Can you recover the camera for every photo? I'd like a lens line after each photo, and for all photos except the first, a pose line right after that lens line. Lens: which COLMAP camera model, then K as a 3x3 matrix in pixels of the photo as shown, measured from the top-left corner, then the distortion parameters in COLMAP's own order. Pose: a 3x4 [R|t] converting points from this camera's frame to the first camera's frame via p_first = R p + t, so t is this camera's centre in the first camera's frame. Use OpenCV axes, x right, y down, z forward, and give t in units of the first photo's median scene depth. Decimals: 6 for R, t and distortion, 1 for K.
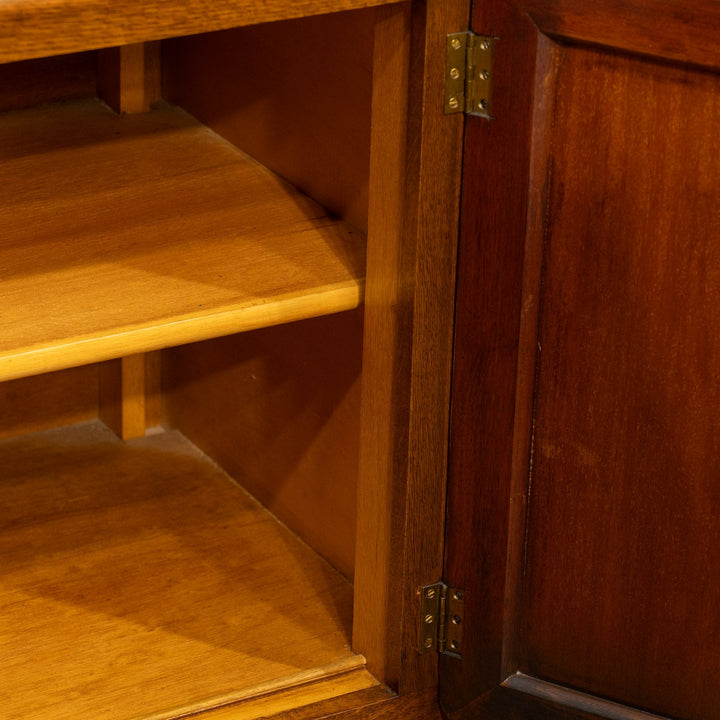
lens RADIAL K [[2964.7, 0, 360.0], [0, 2964.7, 360.0], [0, 0, 1]] dist [0.084093, -1.166052]
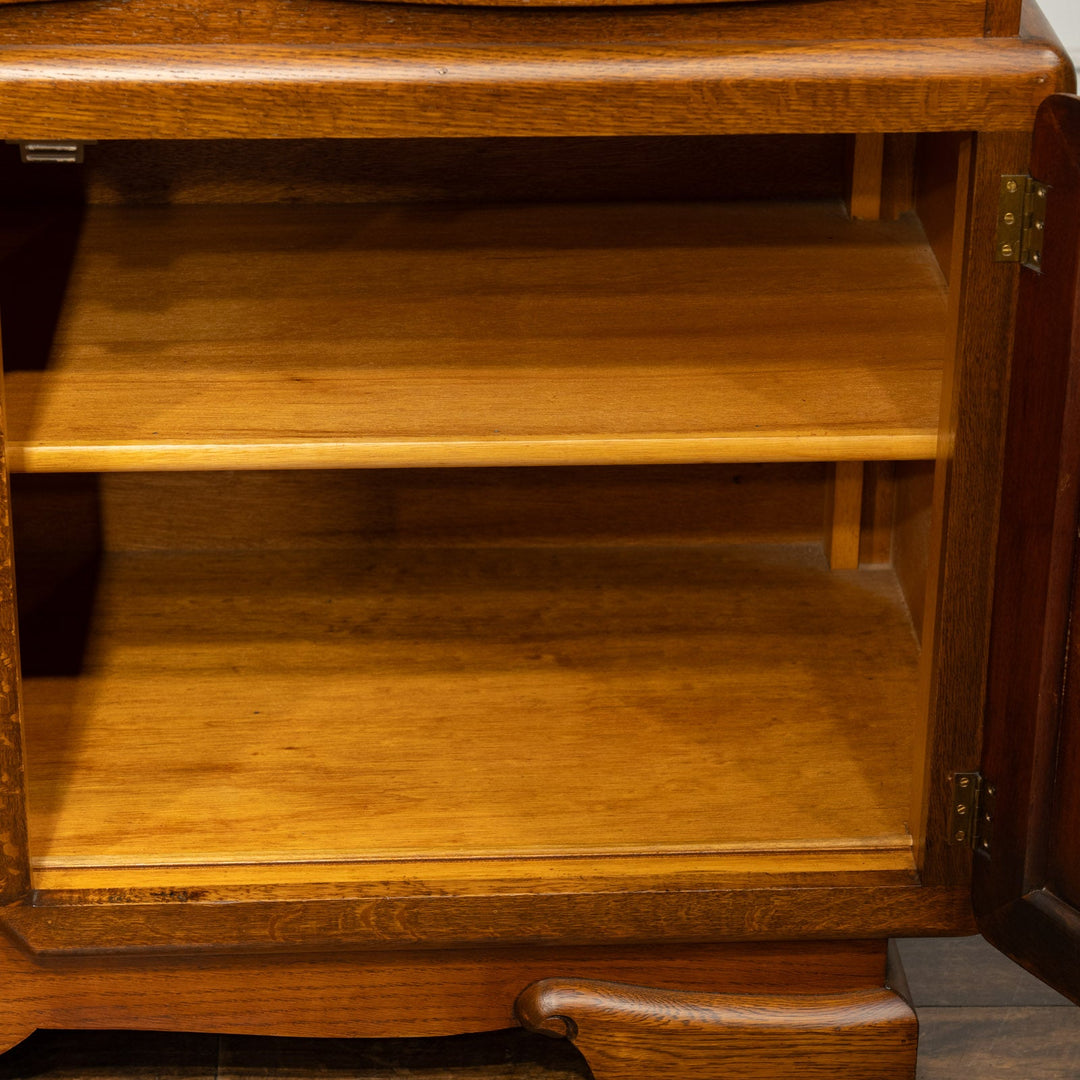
lens RADIAL K [[3456.3, 0, 540.0], [0, 3456.3, 540.0], [0, 0, 1]] dist [-0.024218, 1.457773]
pose [[0.895335, 0.182608, -0.406238, 0.335655], [-0.175190, 0.982956, 0.055734, -0.031809], [0.409491, 0.021268, 0.912066, -0.024950]]
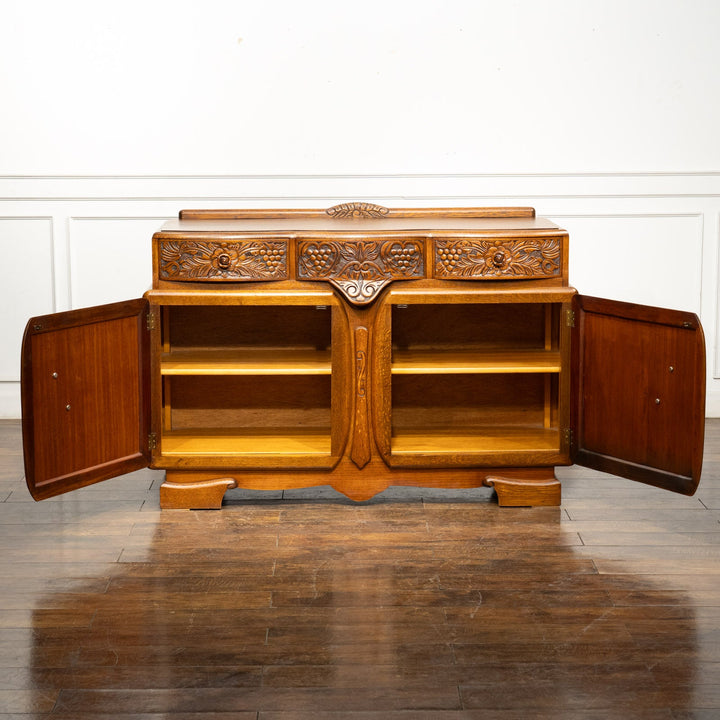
lens RADIAL K [[1826.5, 0, 360.0], [0, 1826.5, 360.0], [0, 0, 1]] dist [0.096302, 0.204939]
pose [[0.877231, 0.039679, -0.478426, 1.189854], [-0.175058, 0.954397, -0.241828, 0.774839], [0.447013, 0.295891, 0.844173, -1.763356]]
